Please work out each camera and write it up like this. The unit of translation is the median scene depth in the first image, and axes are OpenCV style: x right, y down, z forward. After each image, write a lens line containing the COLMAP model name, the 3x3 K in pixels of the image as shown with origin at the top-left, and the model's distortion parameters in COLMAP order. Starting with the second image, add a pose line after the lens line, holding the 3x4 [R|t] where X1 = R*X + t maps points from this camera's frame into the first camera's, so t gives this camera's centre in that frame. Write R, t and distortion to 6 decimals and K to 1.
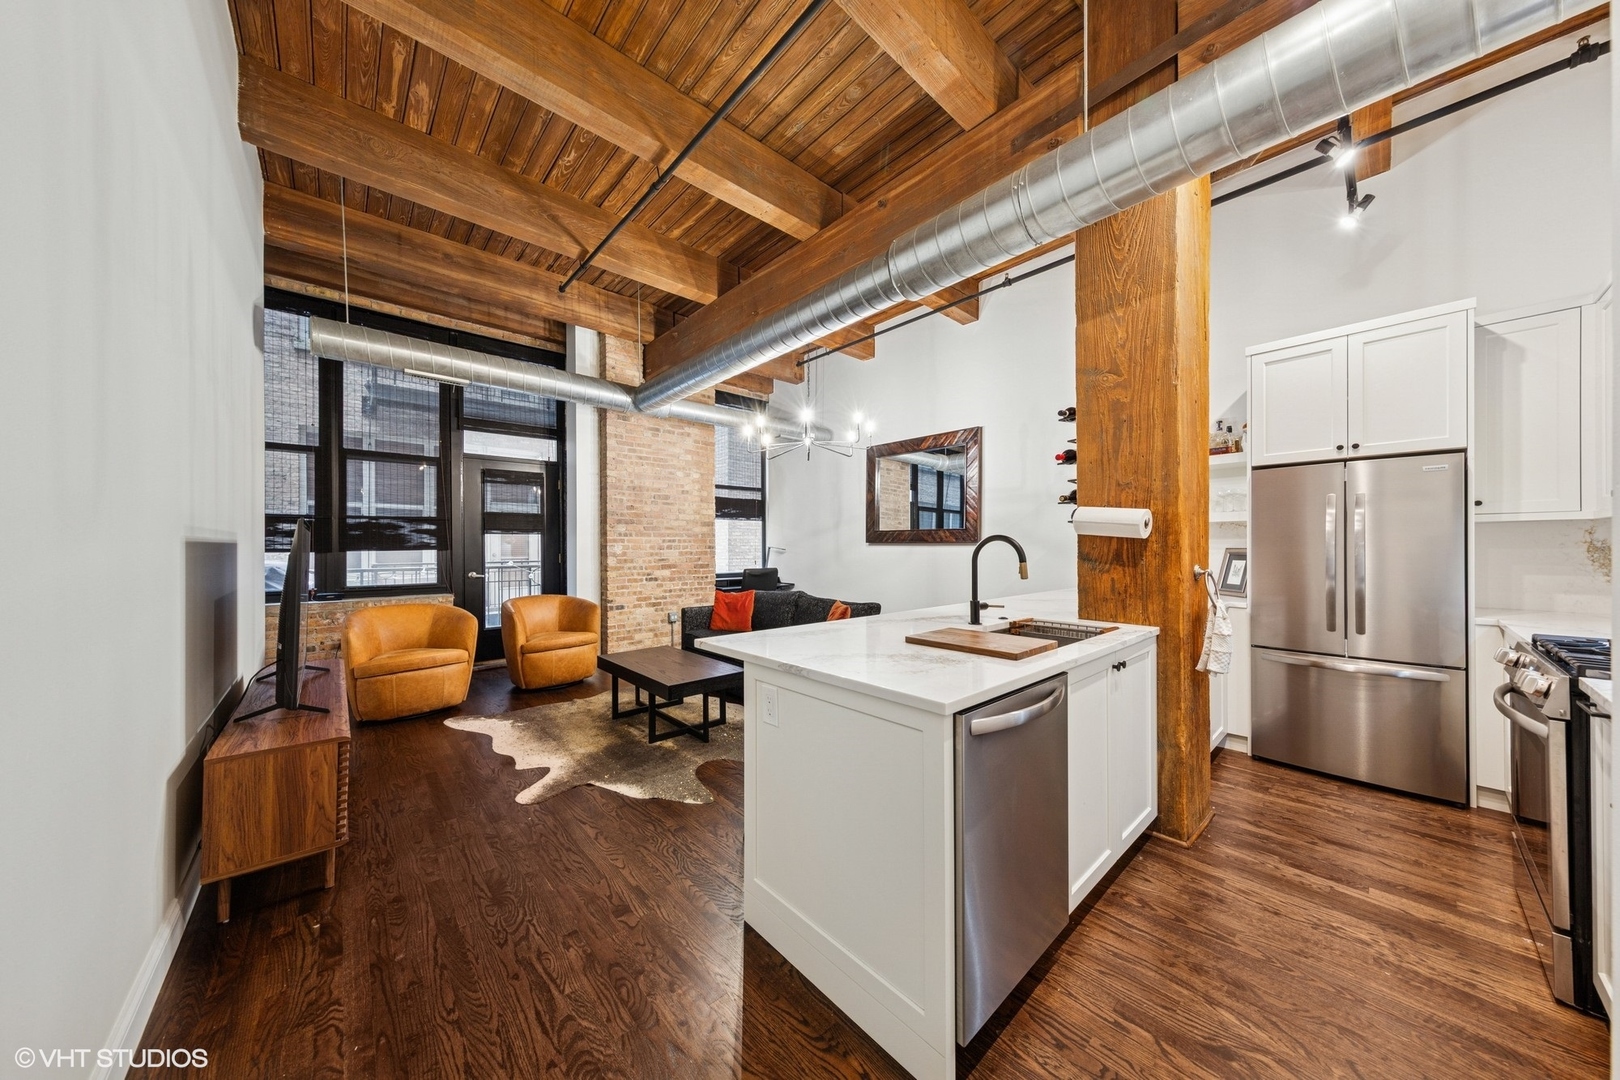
lens RADIAL K [[524.2, 0, 807.3], [0, 524.2, 547.7], [0, 0, 1]] dist [0.006915, -0.000402]
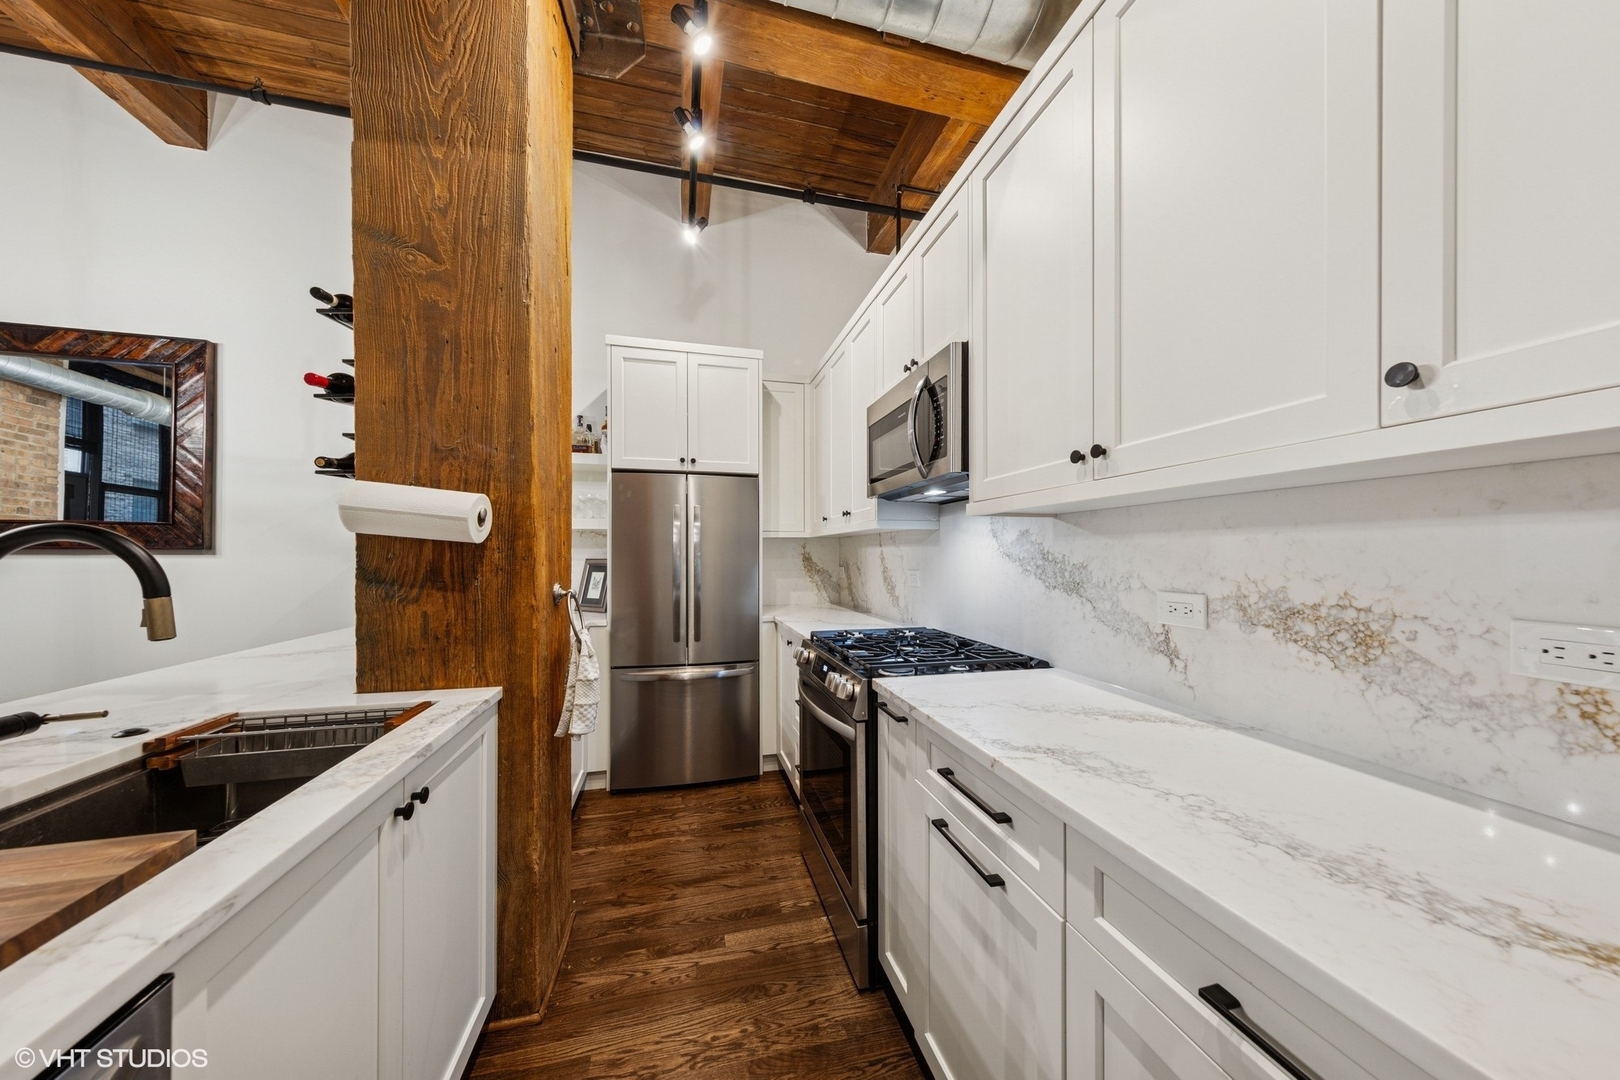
lens RADIAL K [[524.2, 0, 815.8], [0, 524.2, 554.0], [0, 0, 1]] dist [0.006915, -0.000402]
pose [[0.458478, 0.005902, 0.888686, 0.272384], [0.000290, 0.999977, -0.006791, -0.001191], [-0.888706, 0.003371, 0.458466, 0.366635]]
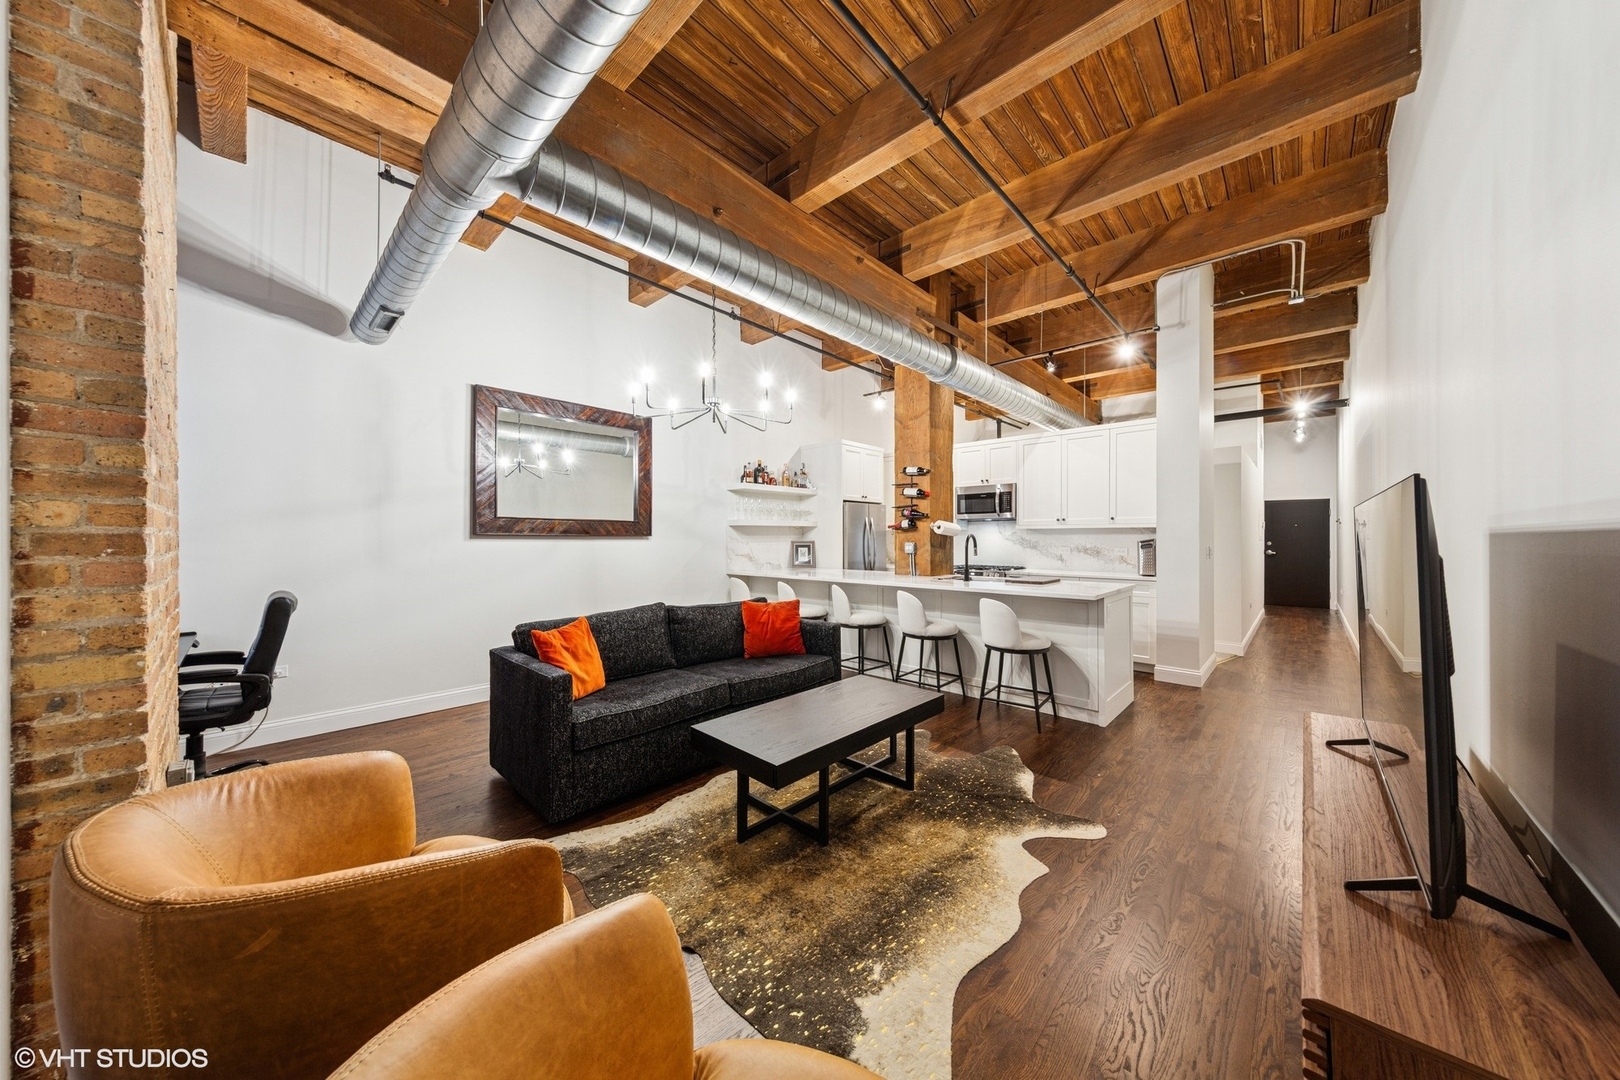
lens RADIAL K [[524.2, 0, 817.3], [0, 524.2, 542.8], [0, 0, 1]] dist [0.006915, -0.000402]
pose [[-0.094011, -0.004886, 0.995559, -1.503182], [0.003187, 0.999981, 0.005209, -0.002757], [-0.995566, 0.003662, -0.093994, 1.711456]]
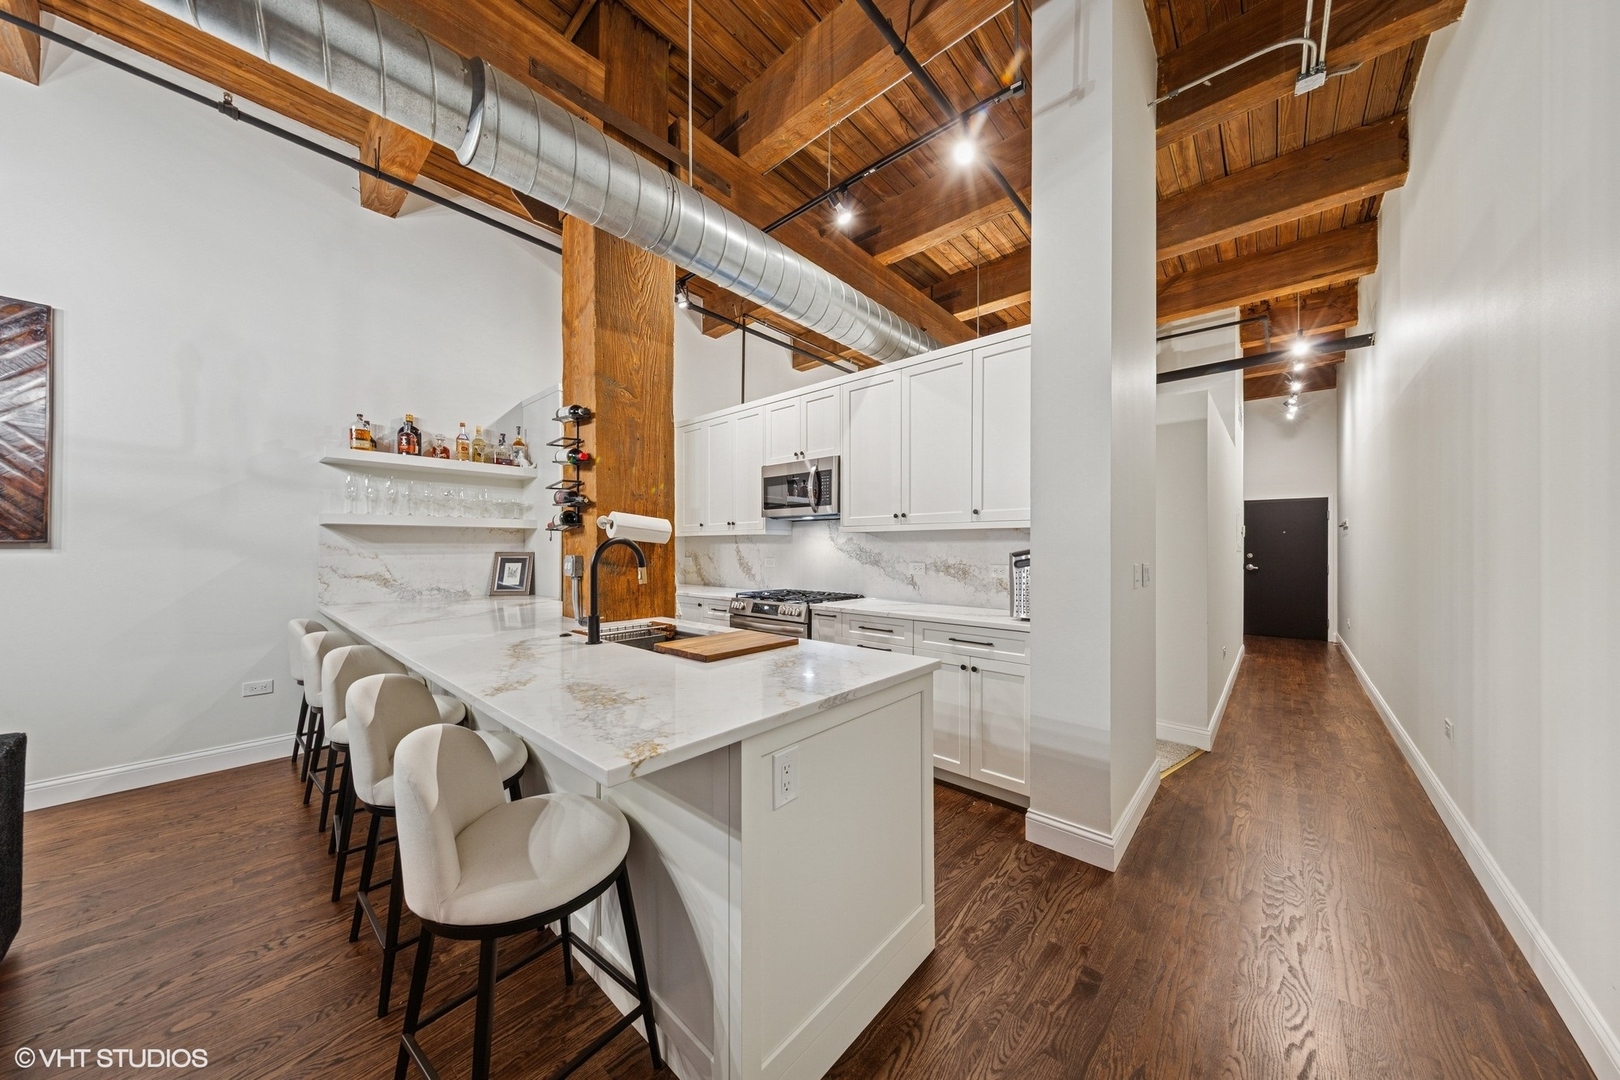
lens RADIAL K [[524.2, 0, 814.8], [0, 524.2, 553.4], [0, 0, 1]] dist [0.006915, -0.000402]
pose [[-0.115781, -0.005887, 0.993257, -0.555915], [0.001671, 0.999980, 0.006122, -0.002289], [-0.993273, 0.002368, -0.115769, 0.751904]]
